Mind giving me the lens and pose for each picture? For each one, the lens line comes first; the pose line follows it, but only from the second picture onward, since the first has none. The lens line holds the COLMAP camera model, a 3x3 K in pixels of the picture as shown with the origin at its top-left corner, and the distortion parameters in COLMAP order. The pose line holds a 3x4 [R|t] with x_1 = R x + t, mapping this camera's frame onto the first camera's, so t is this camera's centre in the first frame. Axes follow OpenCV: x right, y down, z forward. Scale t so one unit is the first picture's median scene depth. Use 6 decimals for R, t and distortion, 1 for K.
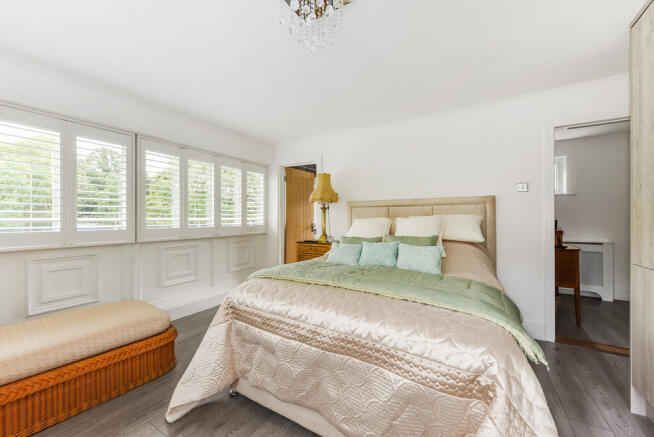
lens RADIAL K [[259.4, 0, 328.6], [0, 259.4, 217.7], [0, 0, 1]] dist [-0.000248, -0.000259]
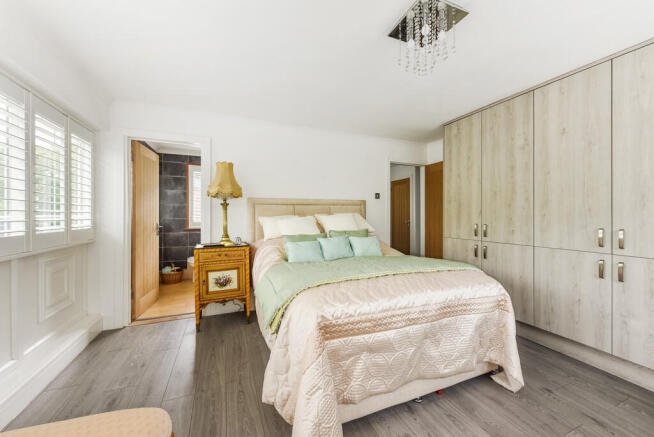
lens RADIAL K [[259.4, 0, 328.6], [0, 259.4, 217.7], [0, 0, 1]] dist [-0.000248, -0.000259]
pose [[0.589796, -0.007910, 0.807514, -1.082550], [0.002369, 0.999965, 0.008065, -0.000939], [-0.807549, -0.002844, 0.589794, 0.550898]]
